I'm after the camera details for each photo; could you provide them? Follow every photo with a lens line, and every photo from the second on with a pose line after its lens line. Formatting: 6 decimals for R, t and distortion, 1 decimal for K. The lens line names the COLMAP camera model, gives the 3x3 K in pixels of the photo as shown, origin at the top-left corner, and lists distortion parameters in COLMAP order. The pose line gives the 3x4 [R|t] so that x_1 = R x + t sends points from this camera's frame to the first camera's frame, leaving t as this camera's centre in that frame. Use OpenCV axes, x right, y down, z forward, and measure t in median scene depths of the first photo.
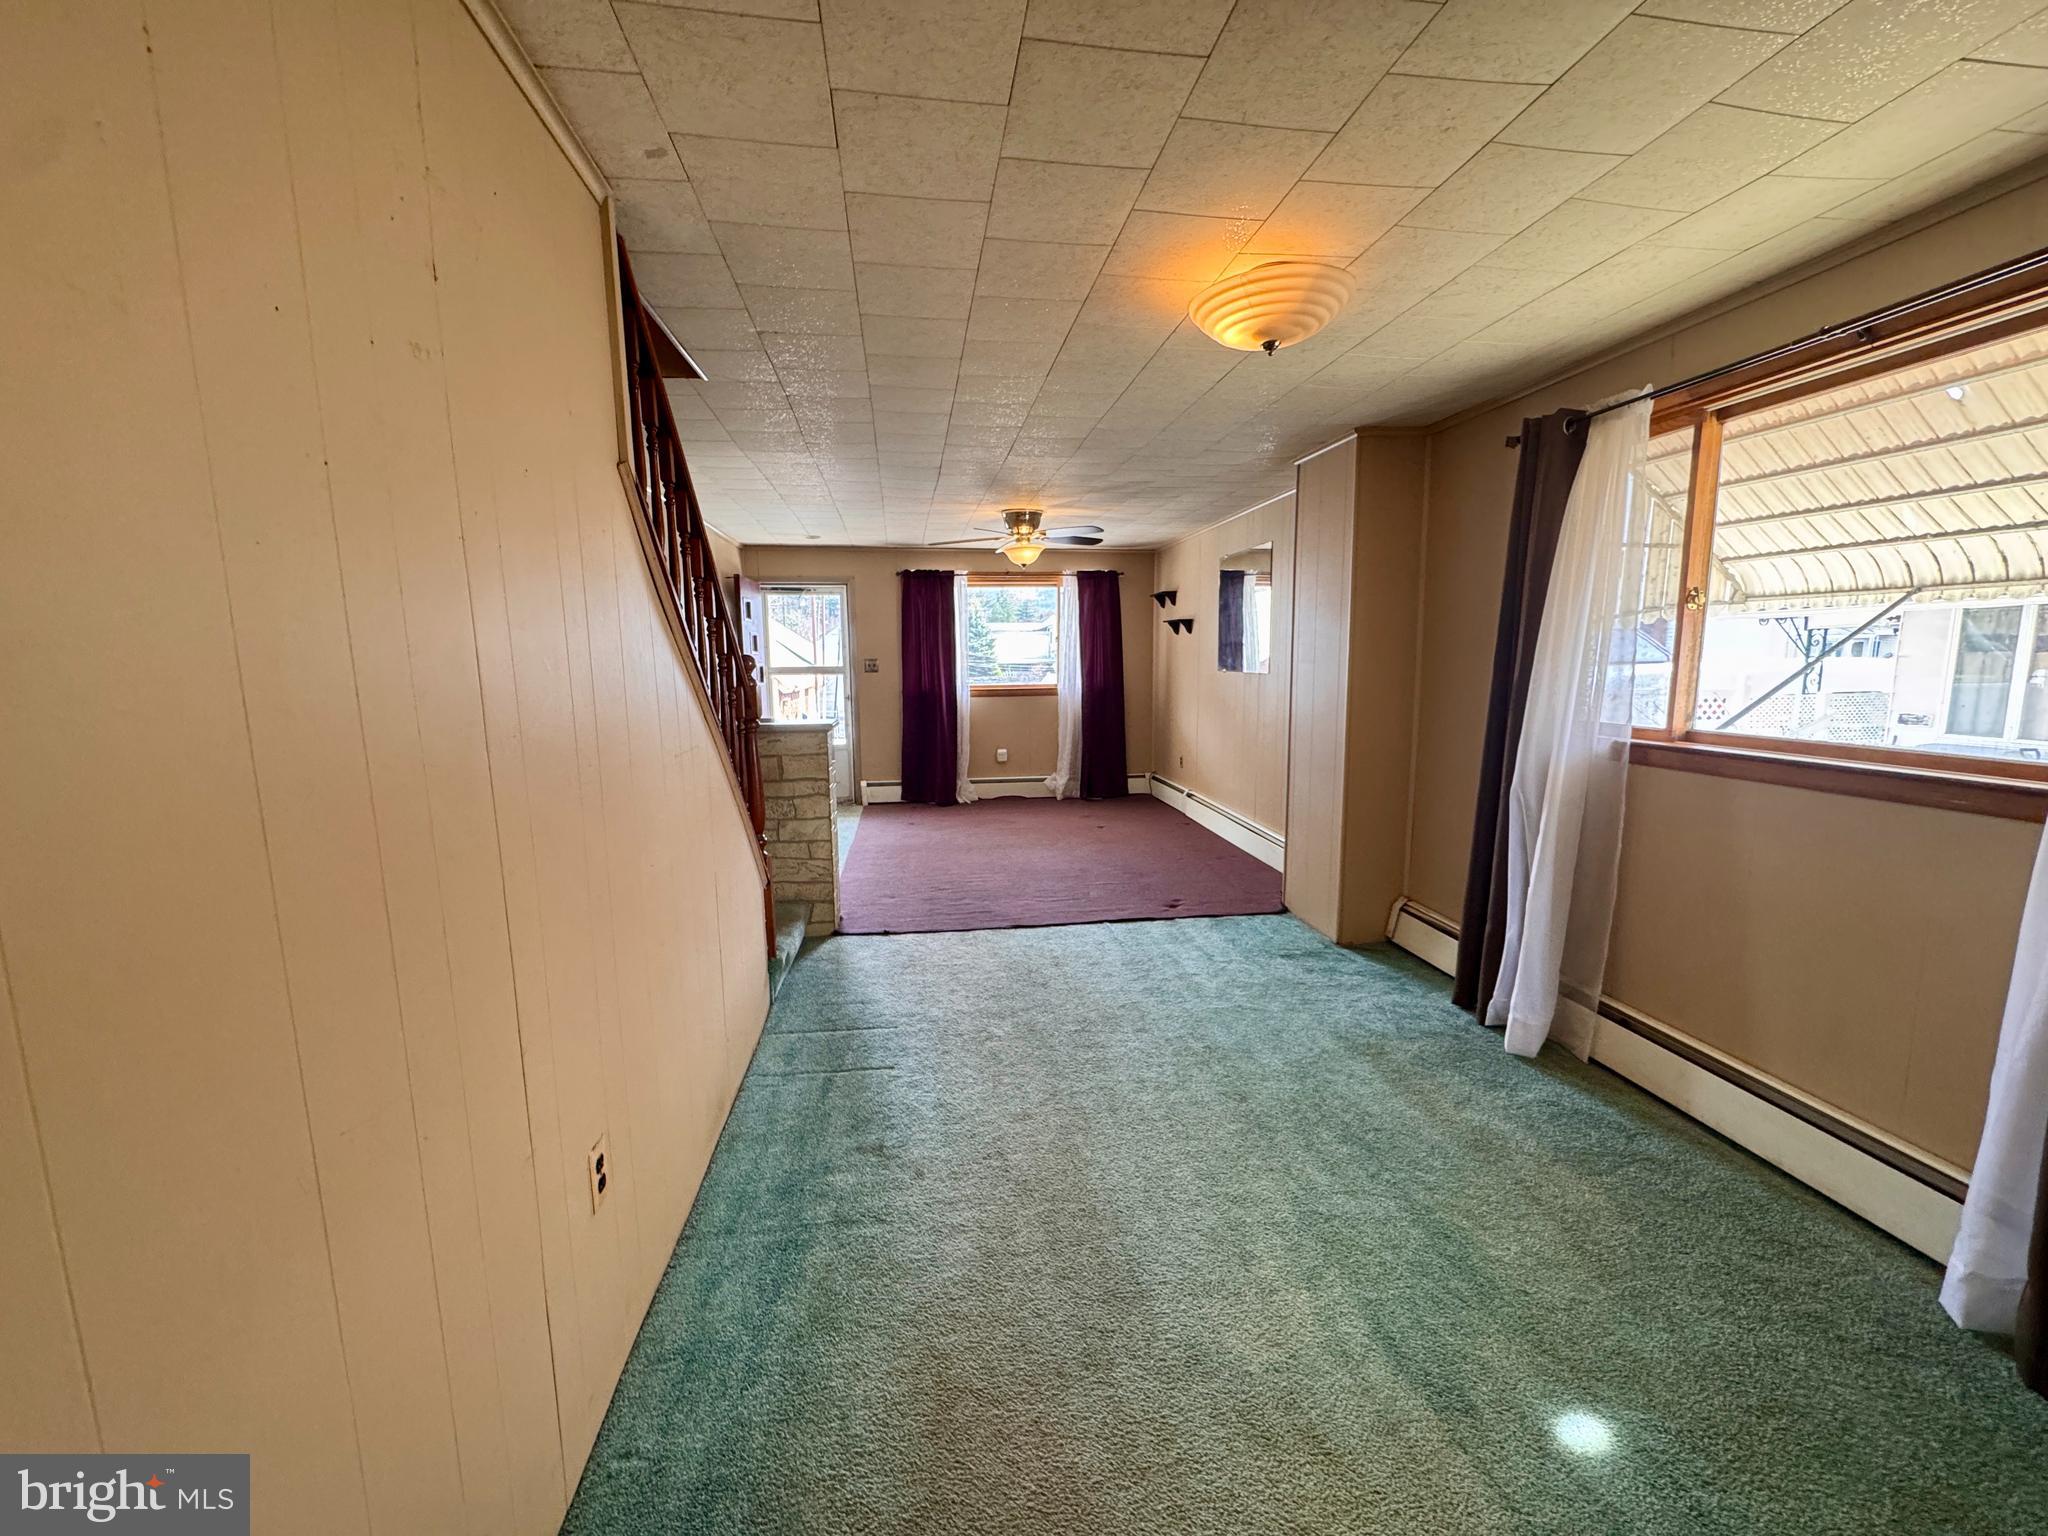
lens RADIAL K [[814.2, 0, 1018.0], [0, 814.2, 764.0], [0, 0, 1]] dist [-0.004838, 0.000713]
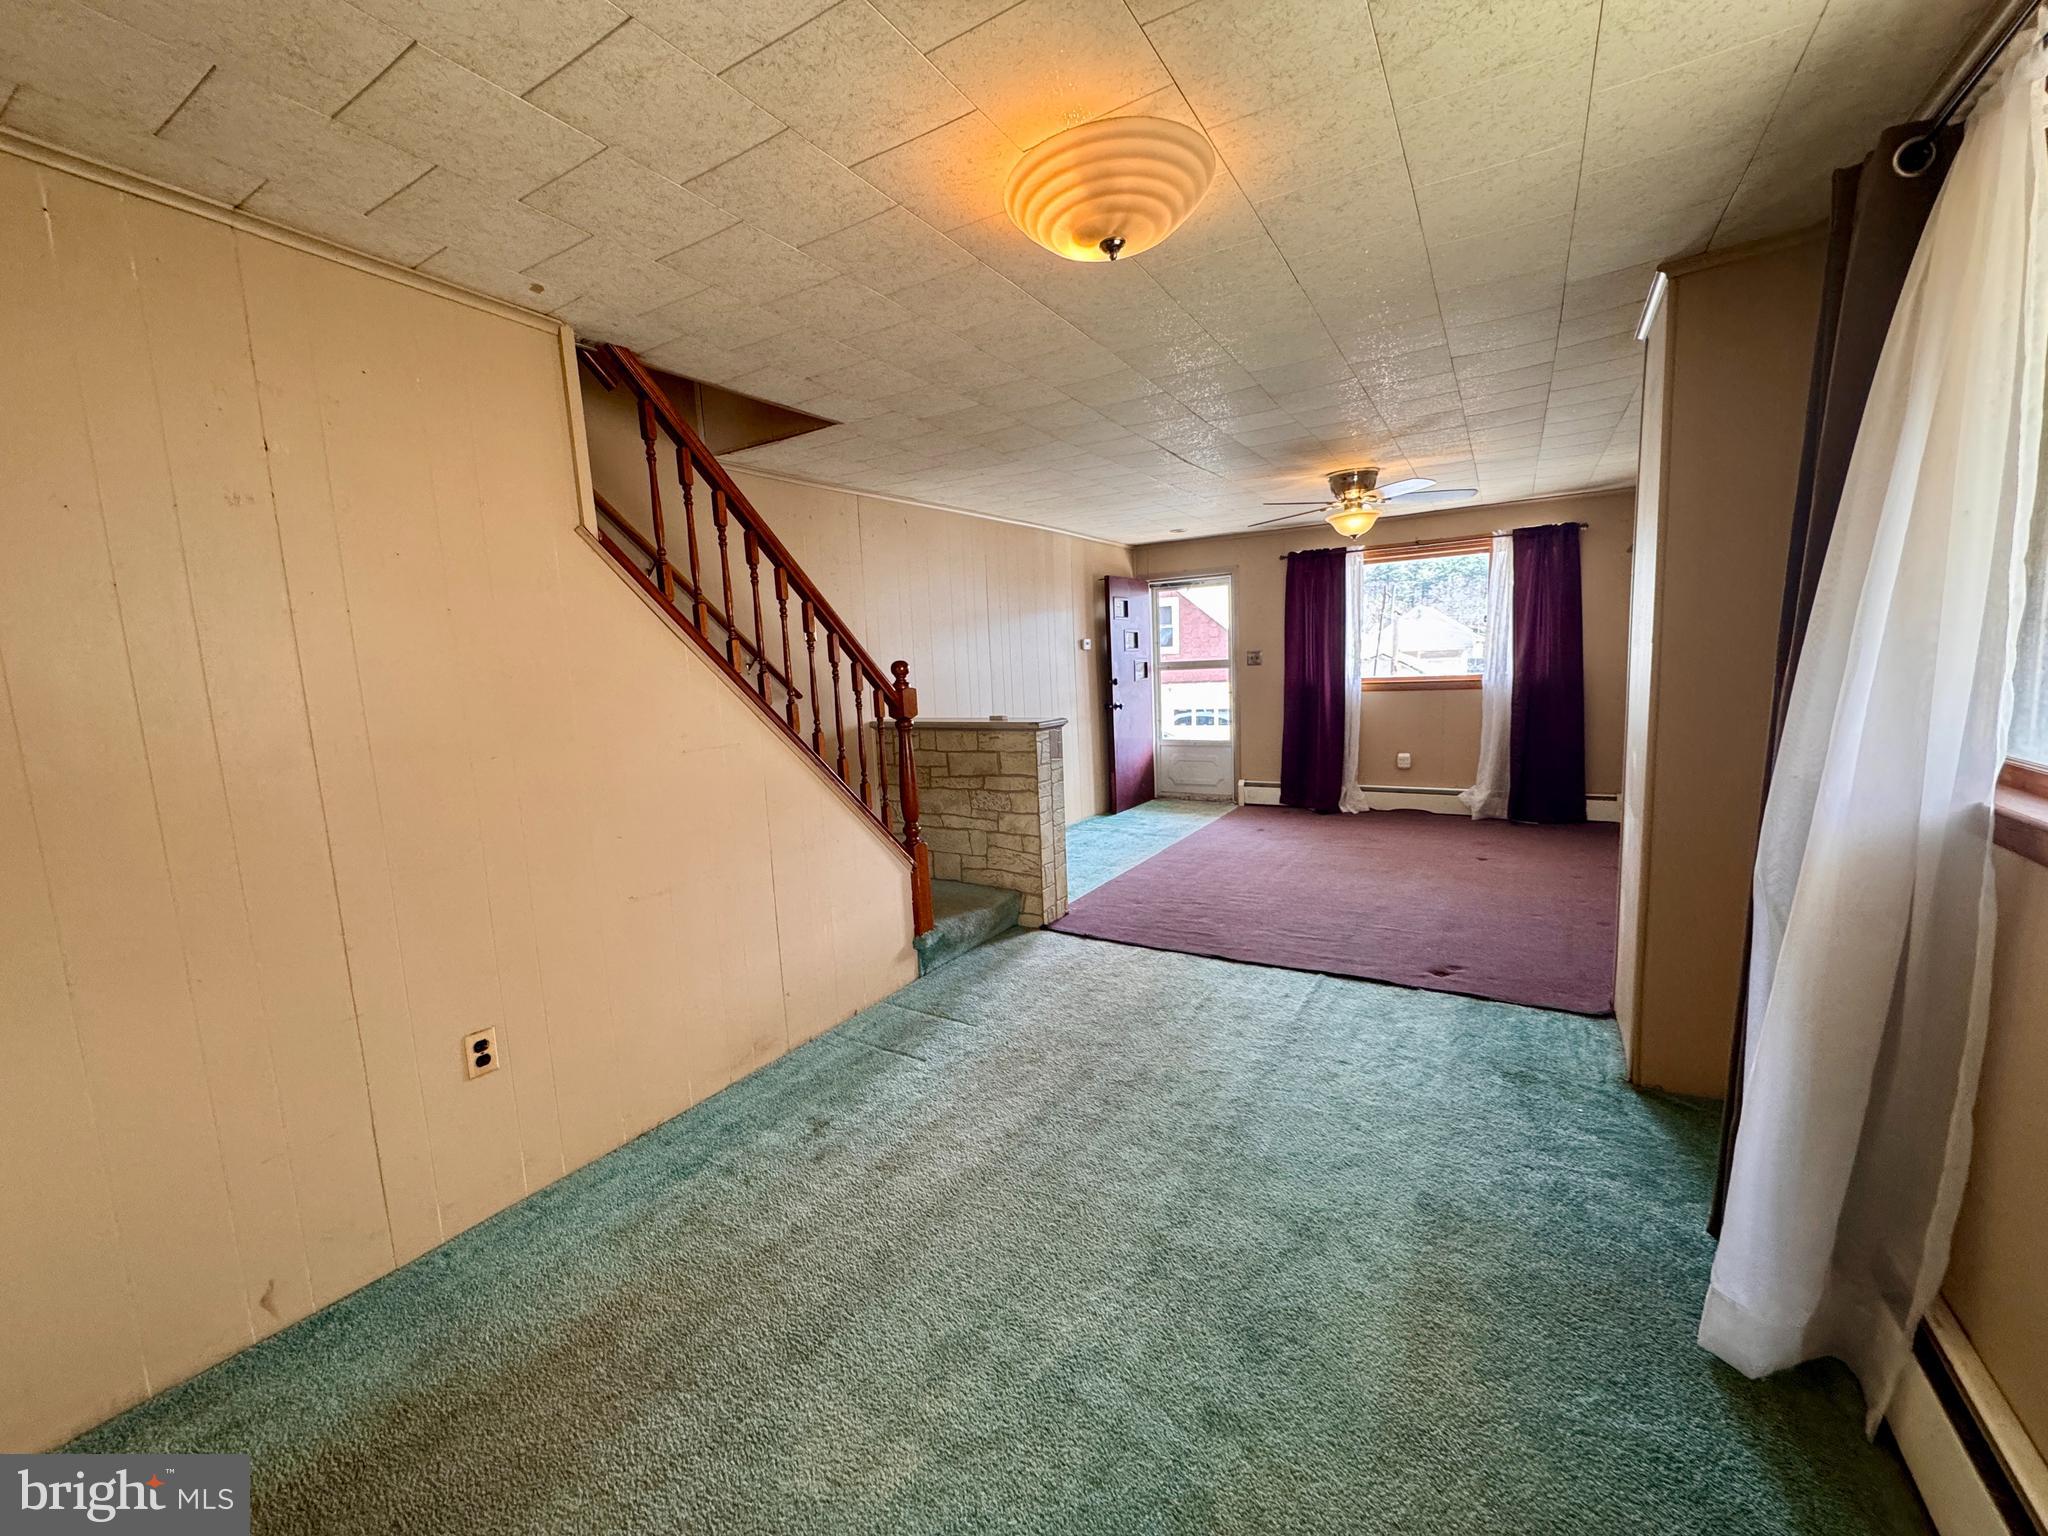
lens RADIAL K [[814.2, 0, 1022.7], [0, 814.2, 764.5], [0, 0, 1]] dist [-0.004838, 0.000713]
pose [[0.777286, 0.053733, -0.626849, 0.283995], [-0.045226, 0.998541, 0.029515, -0.018910], [0.627520, 0.005409, 0.778581, 0.135925]]
